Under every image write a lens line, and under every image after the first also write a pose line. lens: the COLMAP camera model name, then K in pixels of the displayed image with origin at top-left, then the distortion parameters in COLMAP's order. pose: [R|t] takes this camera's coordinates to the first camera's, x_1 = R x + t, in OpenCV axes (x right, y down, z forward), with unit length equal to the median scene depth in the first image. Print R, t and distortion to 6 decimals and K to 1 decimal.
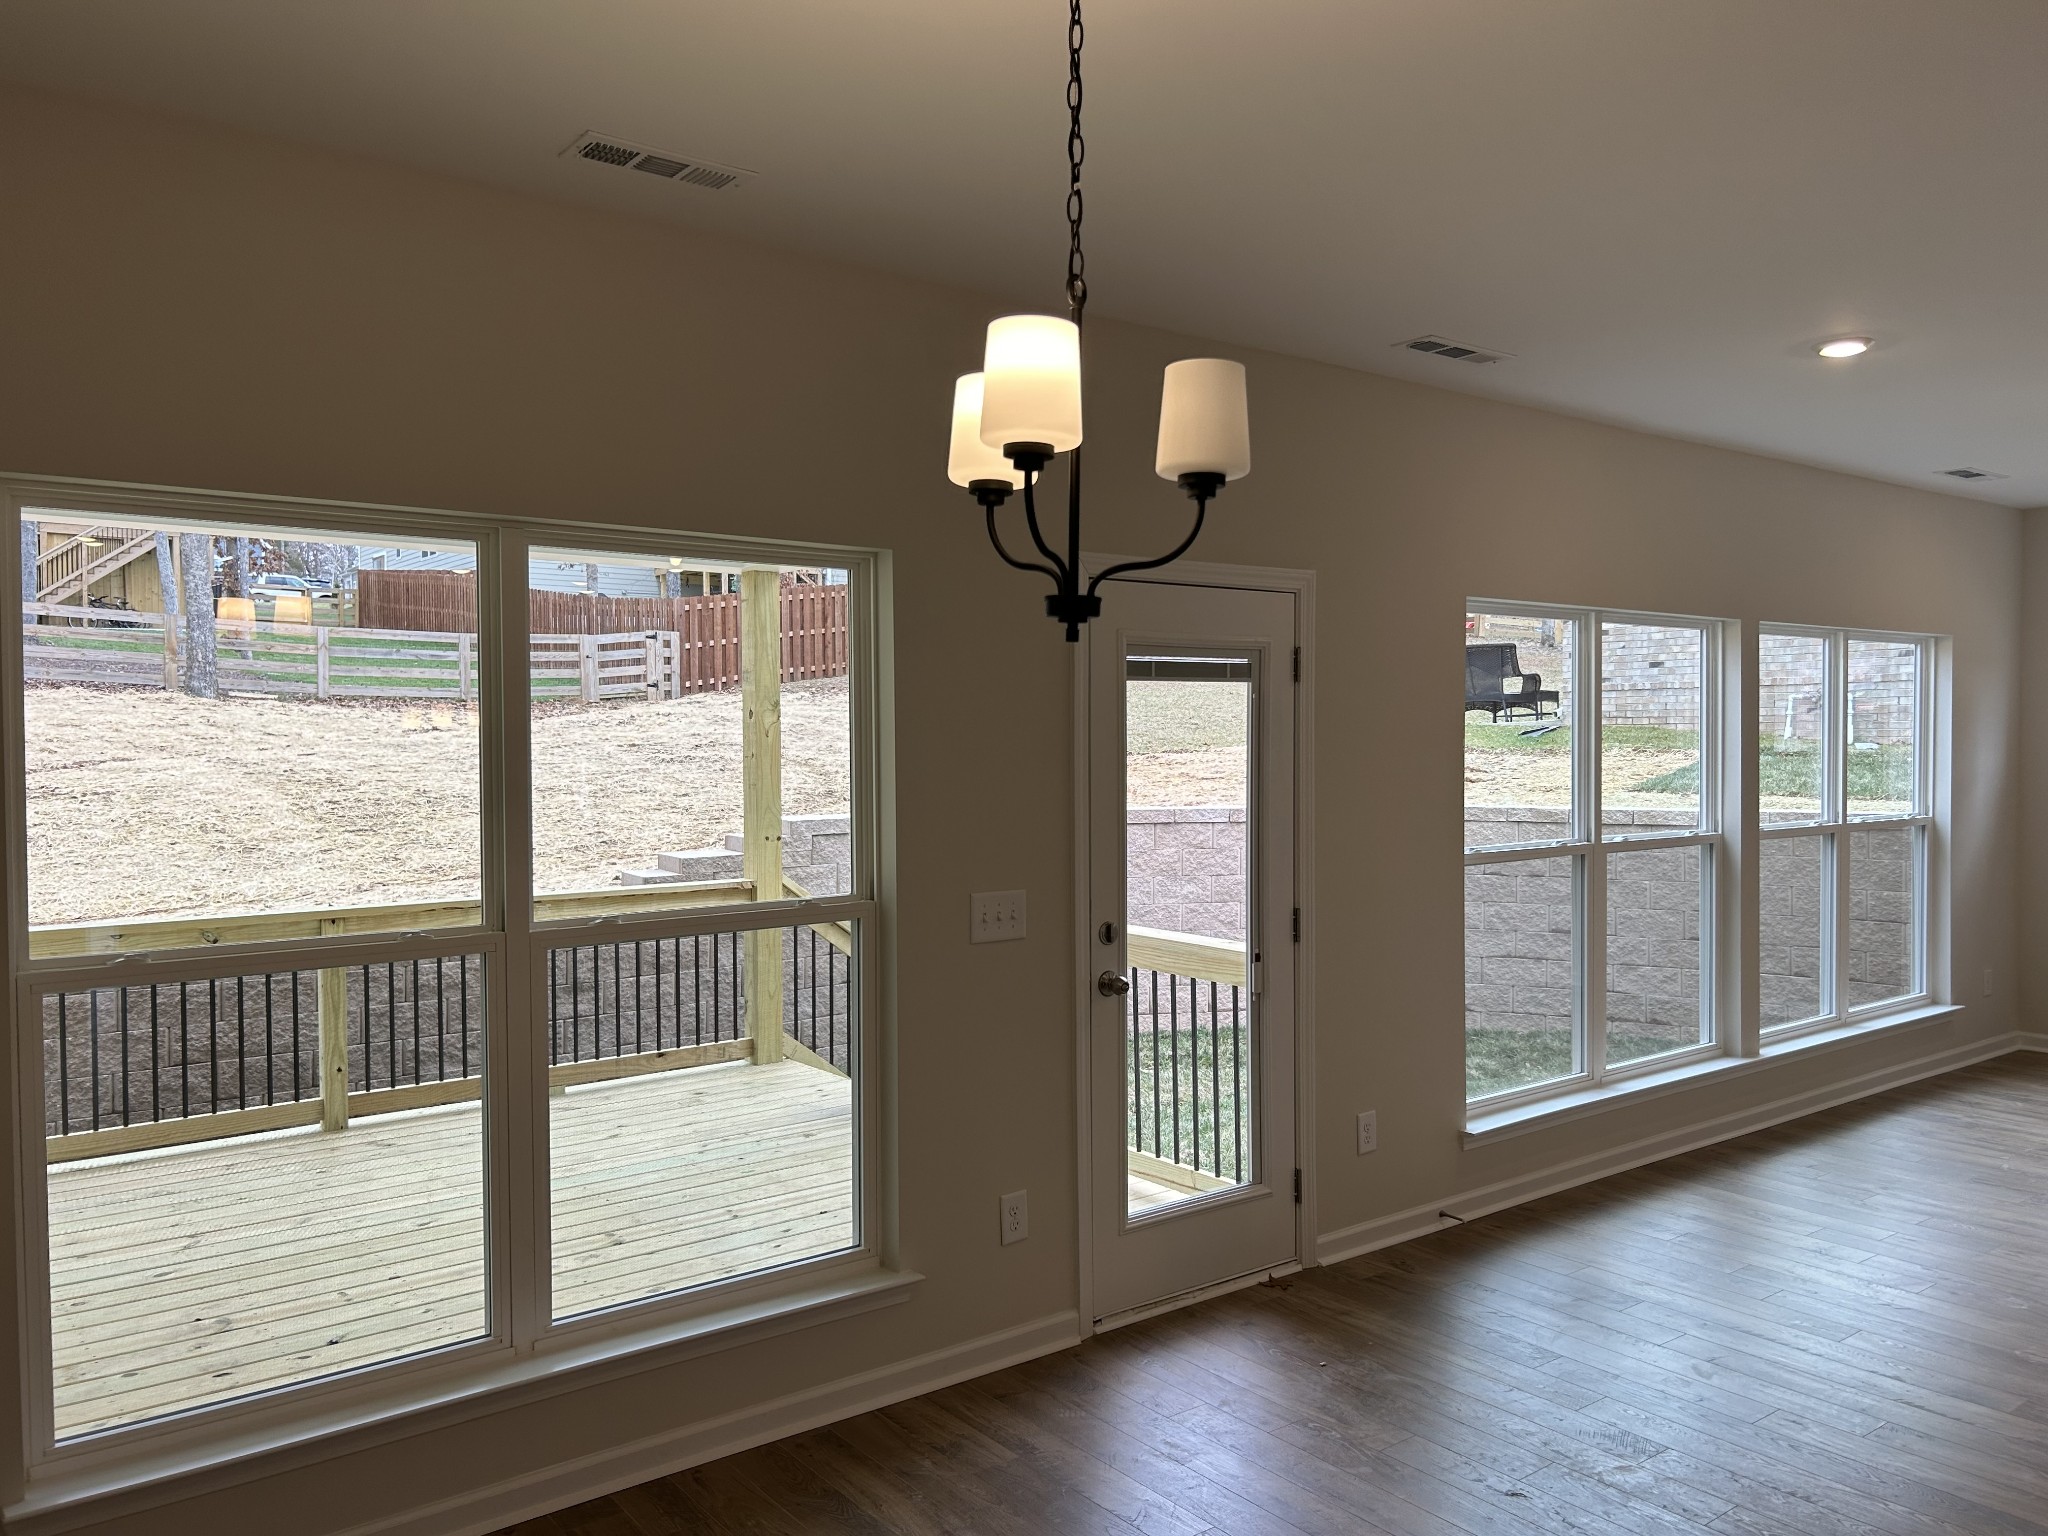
lens RADIAL K [[1544.2, 0, 1027.6], [0, 1544.2, 777.5], [0, 0, 1]] dist [0.053205, -0.058308]
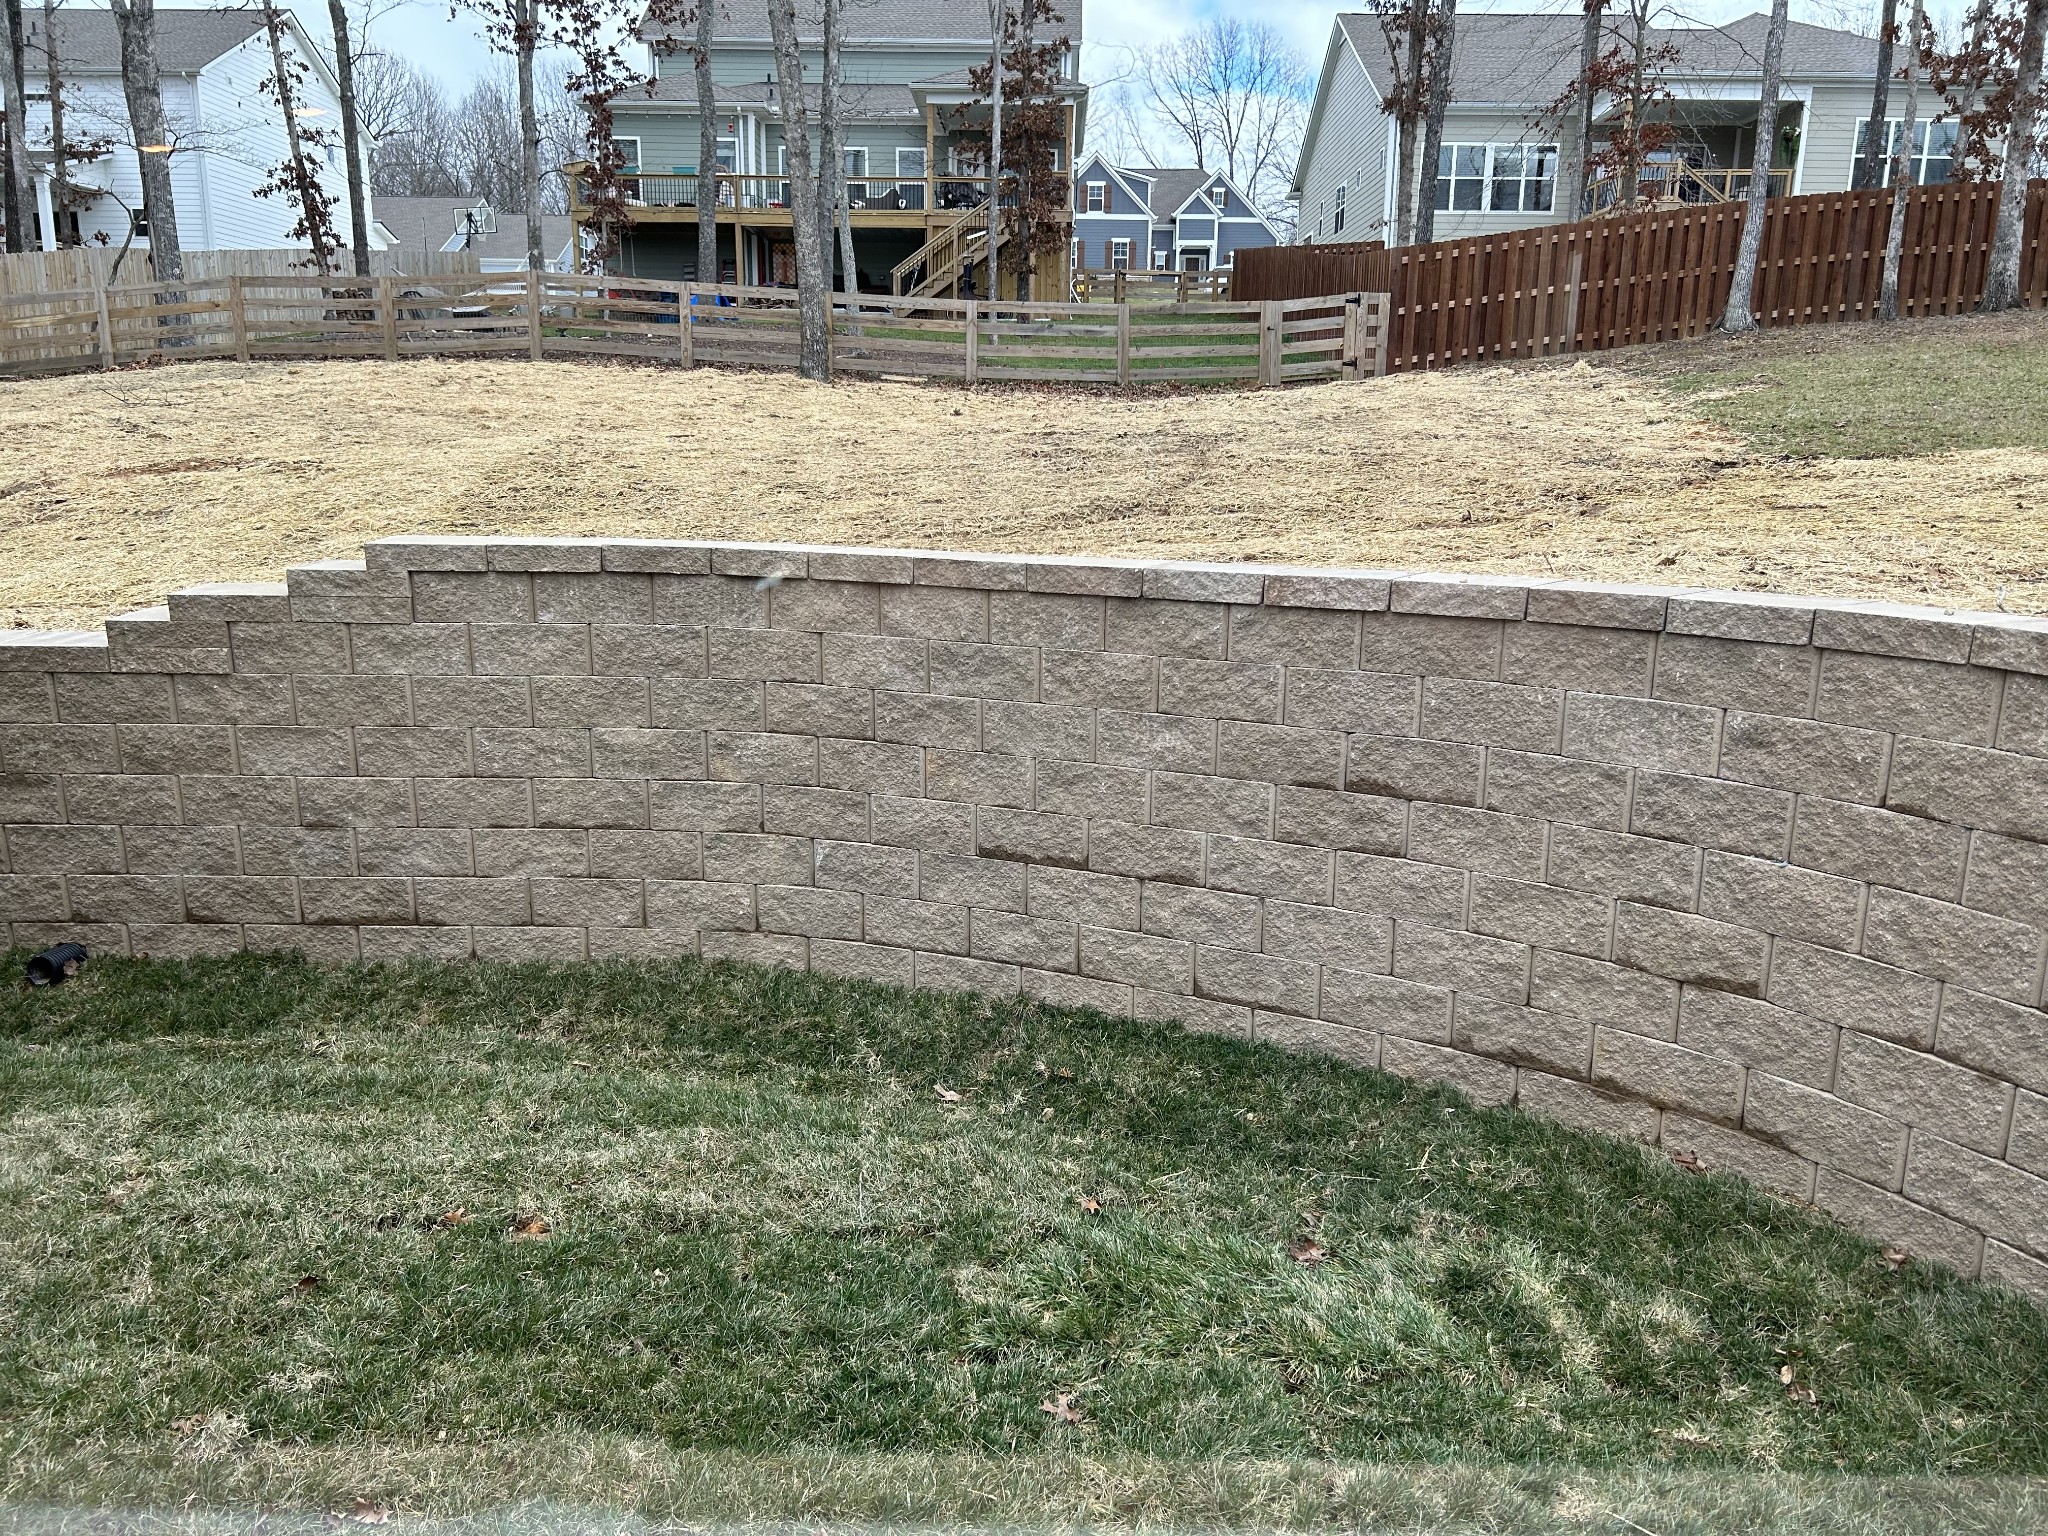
lens RADIAL K [[1544.2, 0, 1034.1], [0, 1544.2, 784.6], [0, 0, 1]] dist [0.053205, -0.058308]
pose [[0.788883, 0.148961, -0.596217, 0.610676], [-0.031734, 0.978758, 0.202547, -0.015496], [0.613724, -0.140866, 0.776853, 1.041342]]
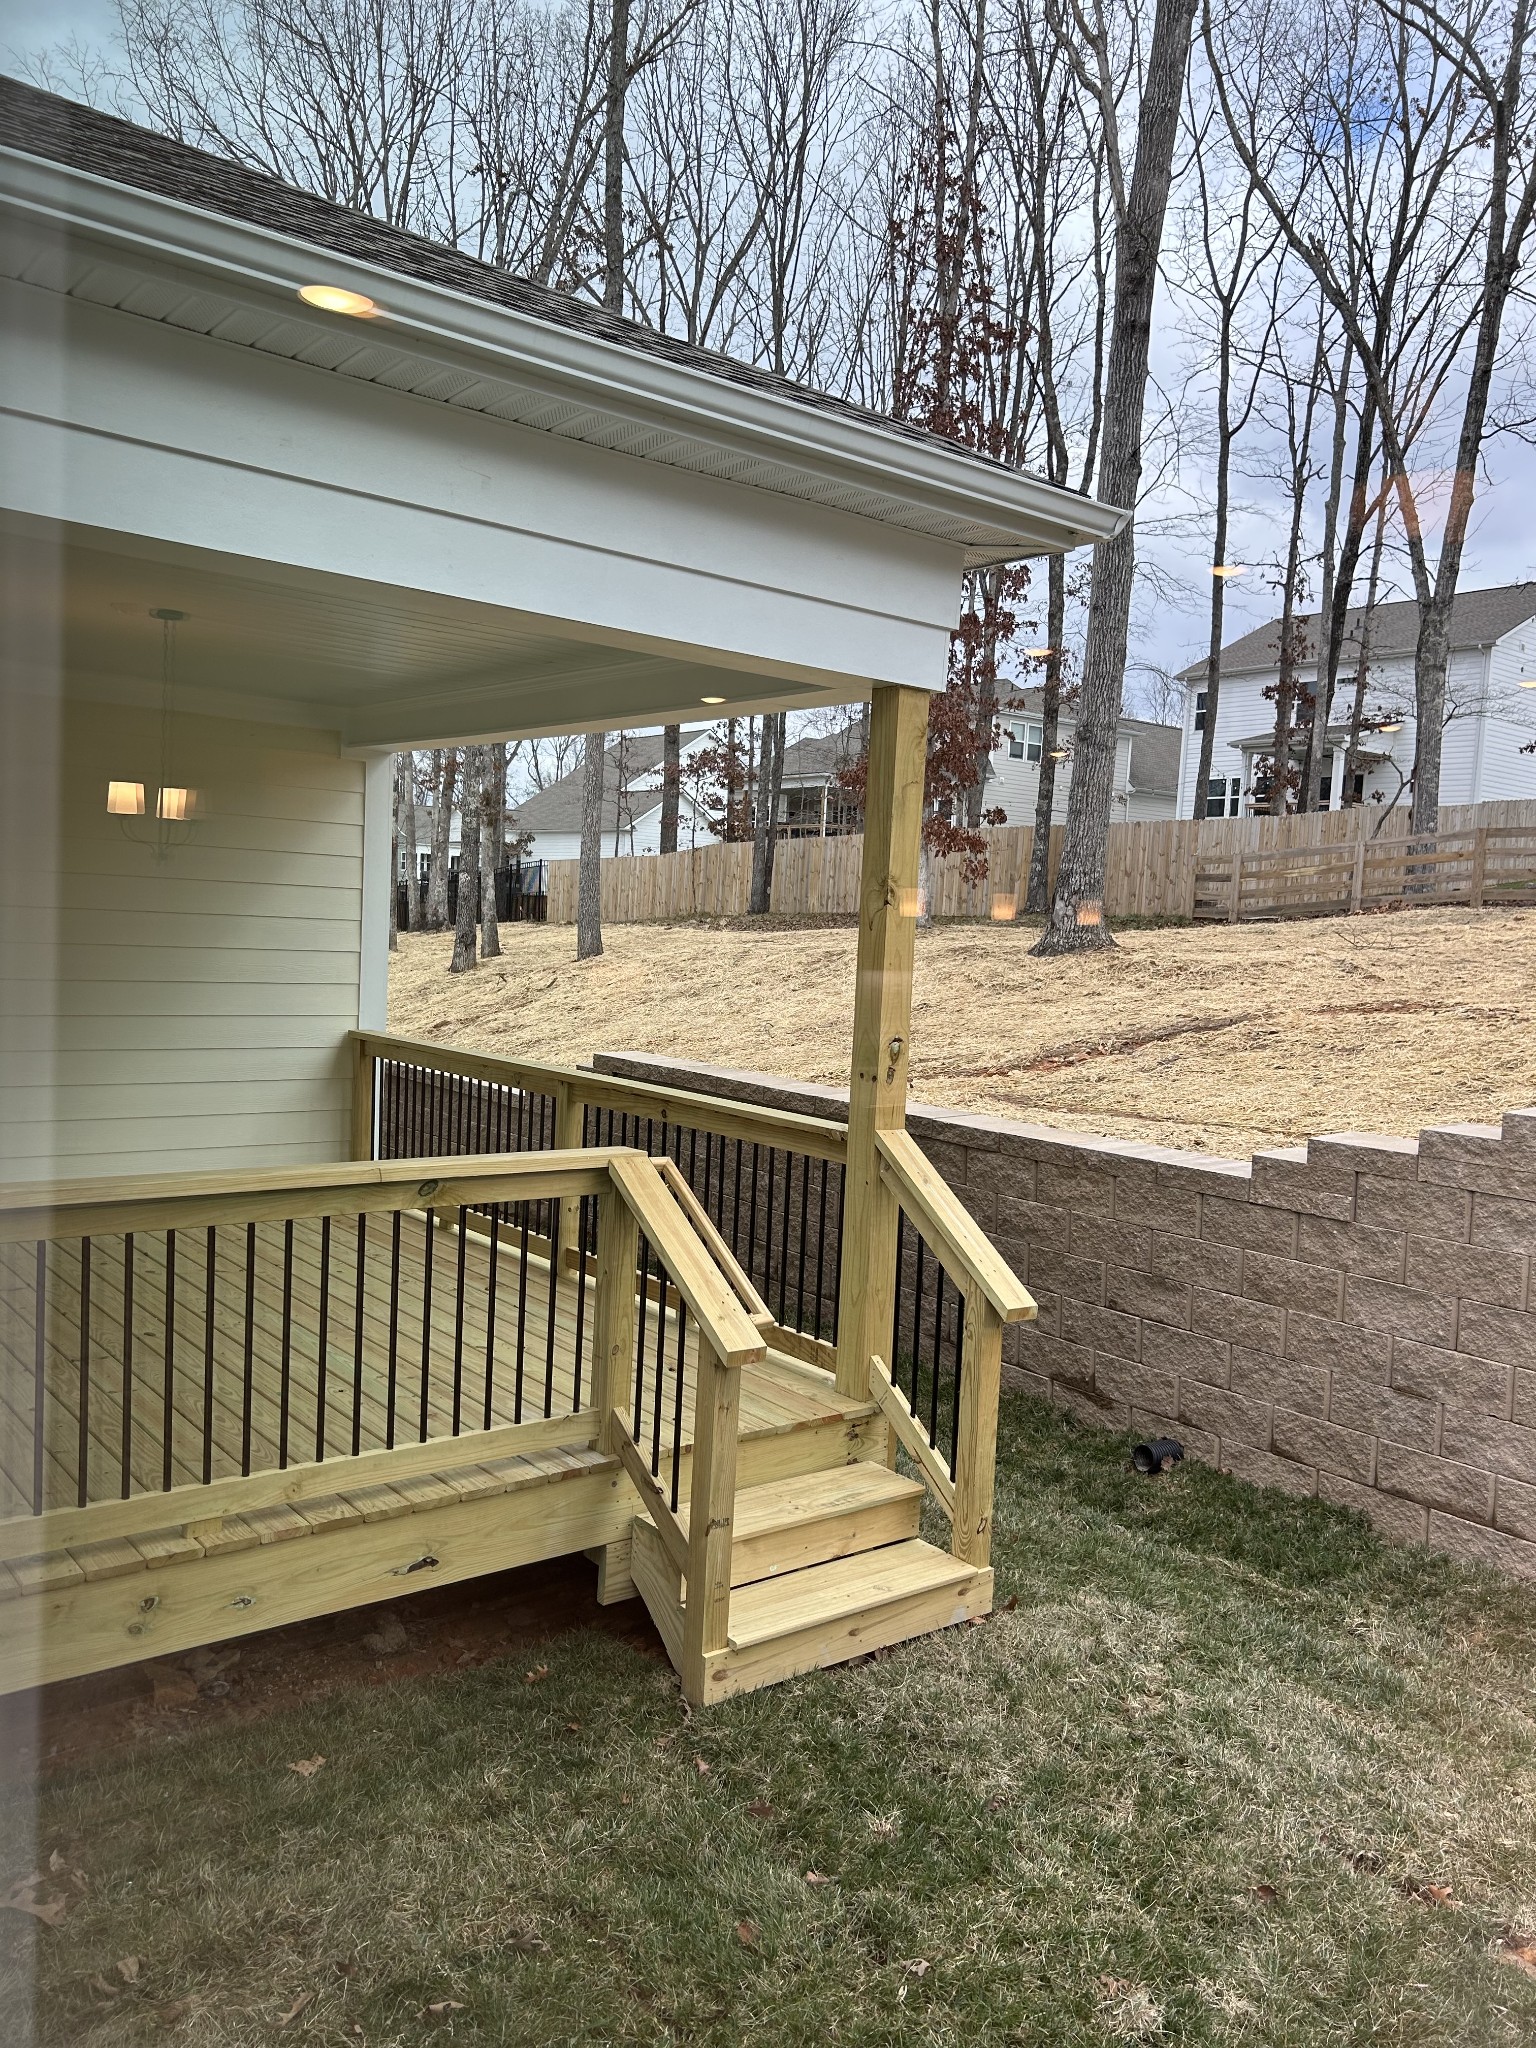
lens RADIAL K [[1544.2, 0, 756.4], [0, 1544.2, 1034.3], [0, 0, 1]] dist [0.053205, -0.058308]
pose [[0.011123, 0.078317, -0.996866, 0.597844], [-0.076121, 0.994102, 0.077251, -0.033486], [0.997037, 0.075024, 0.017019, 1.089702]]
